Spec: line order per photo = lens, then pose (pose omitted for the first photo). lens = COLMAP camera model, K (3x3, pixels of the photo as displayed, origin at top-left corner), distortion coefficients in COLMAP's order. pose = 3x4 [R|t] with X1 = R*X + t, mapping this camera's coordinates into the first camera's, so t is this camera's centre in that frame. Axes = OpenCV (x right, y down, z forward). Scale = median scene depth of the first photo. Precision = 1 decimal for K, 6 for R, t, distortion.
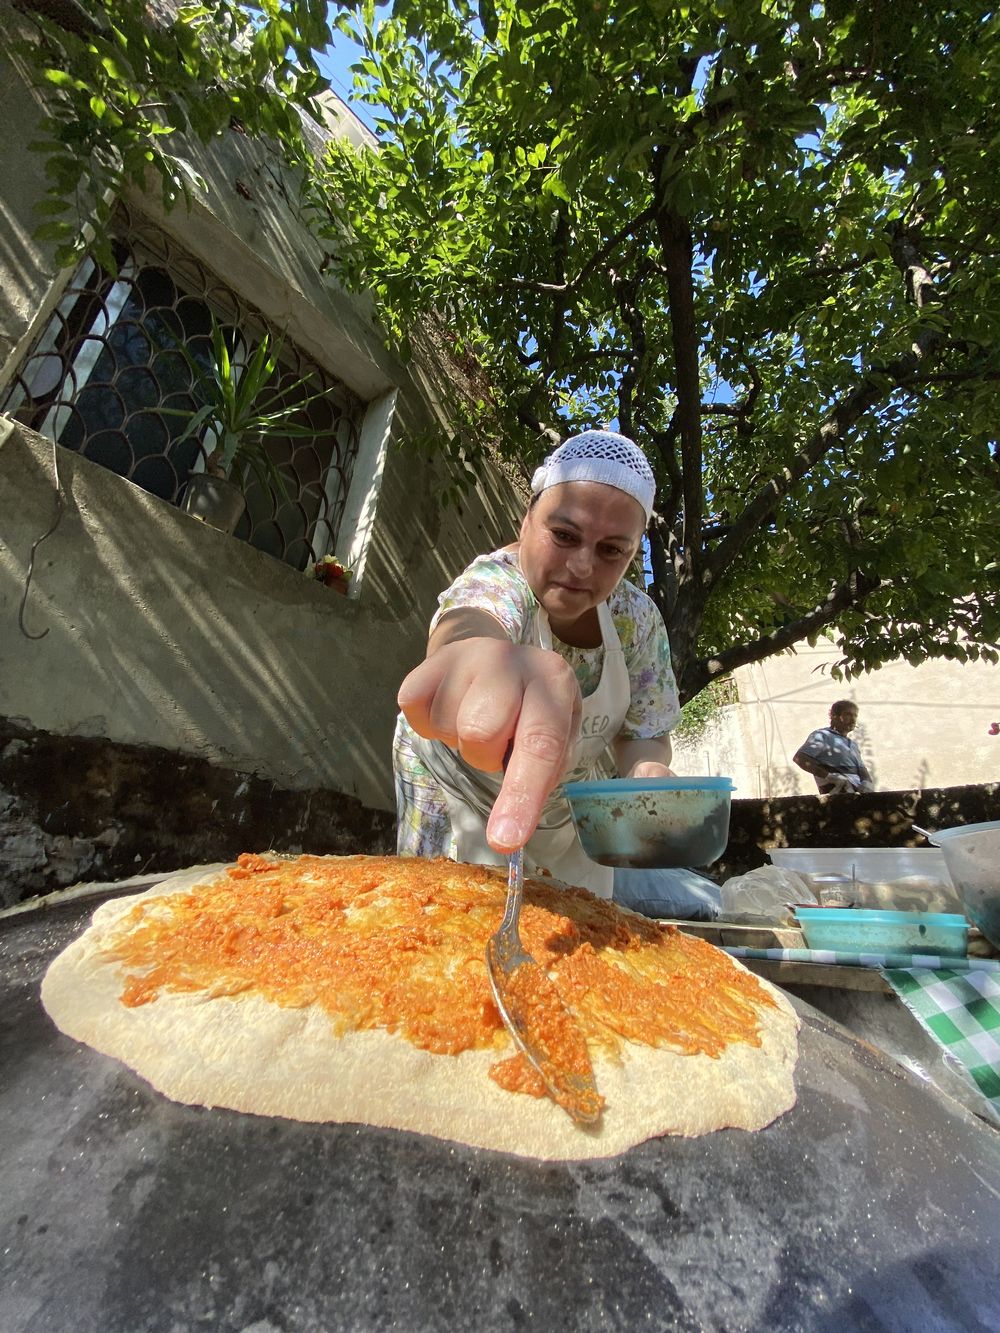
lens RADIAL K [[530.7, 0, 497.1], [0, 530.7, 673.2], [0, 0, 1]] dist [0.005028, -0.012987]
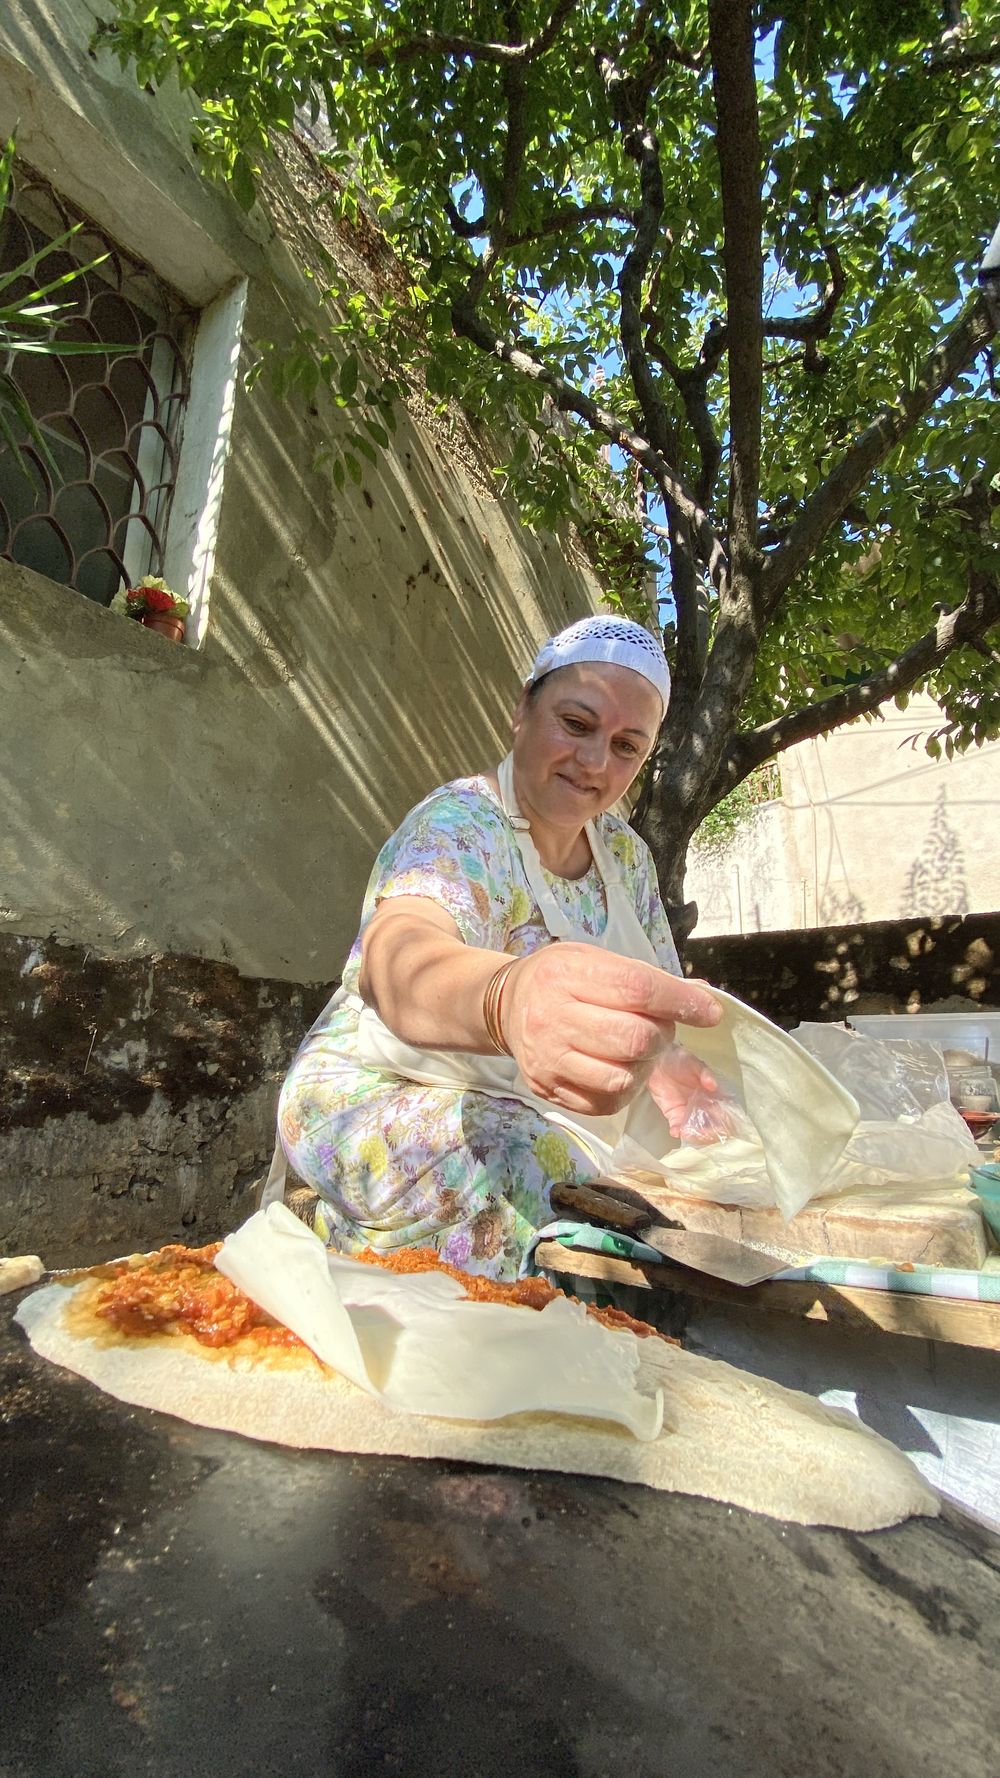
lens RADIAL K [[709.5, 0, 499.2], [0, 709.5, 893.5], [0, 0, 1]] dist [-0.001633, -0.008568]
pose [[0.997678, -0.045065, 0.051069, 0.020985], [0.035614, 0.984306, 0.172836, 0.008720], [-0.058057, -0.170616, 0.983626, 0.104819]]
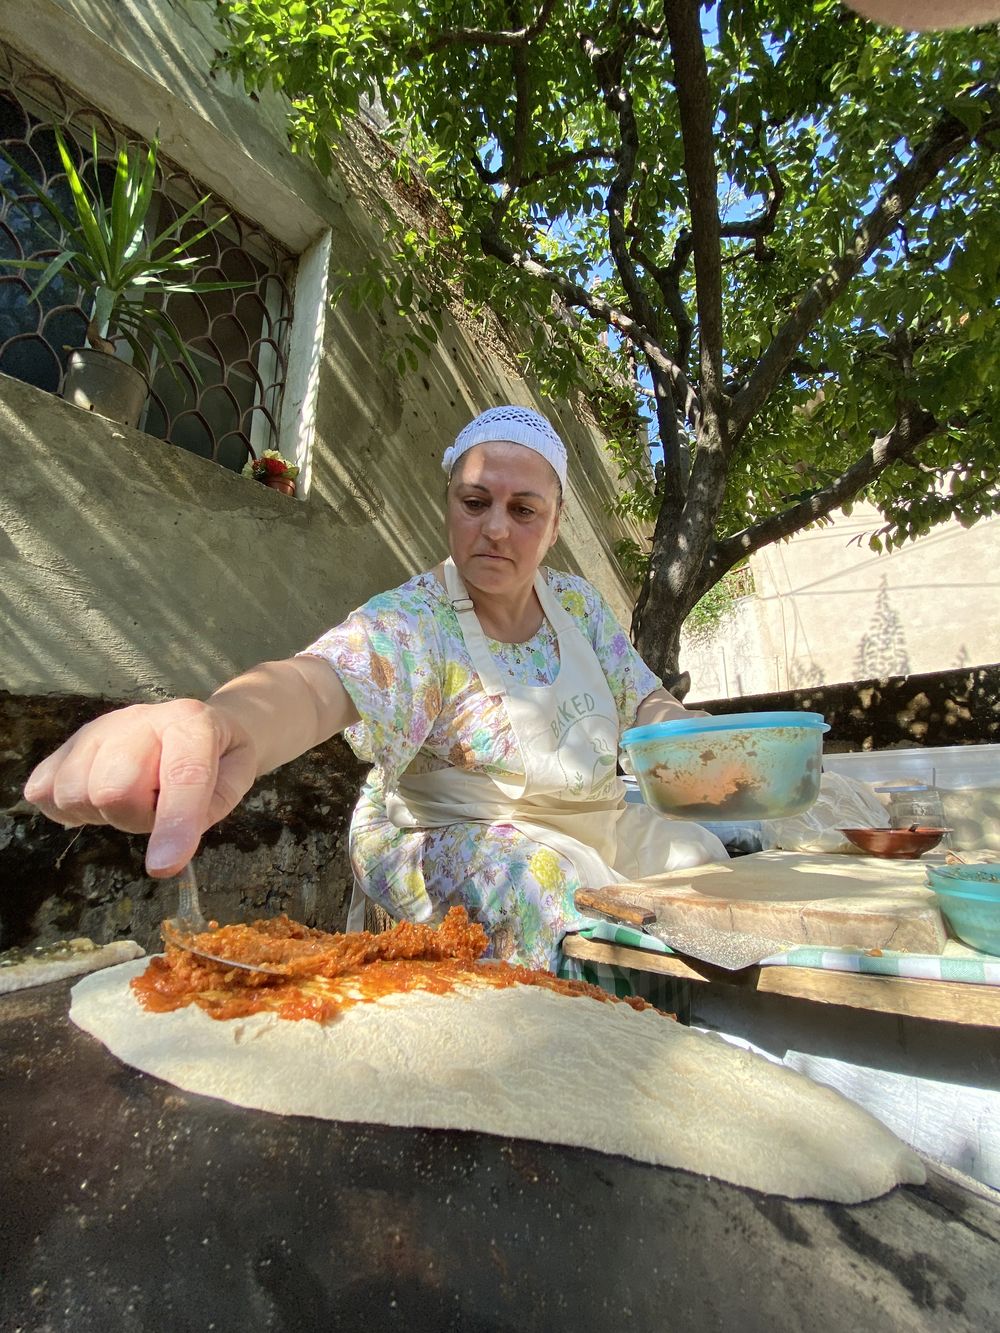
lens RADIAL K [[530.7, 0, 501.7], [0, 530.7, 669.3], [0, 0, 1]] dist [0.005028, -0.012987]
pose [[0.996172, -0.085369, -0.018796, 0.027774], [0.087238, 0.984538, 0.151904, 0.019218], [0.005538, -0.152962, 0.988216, 0.114889]]
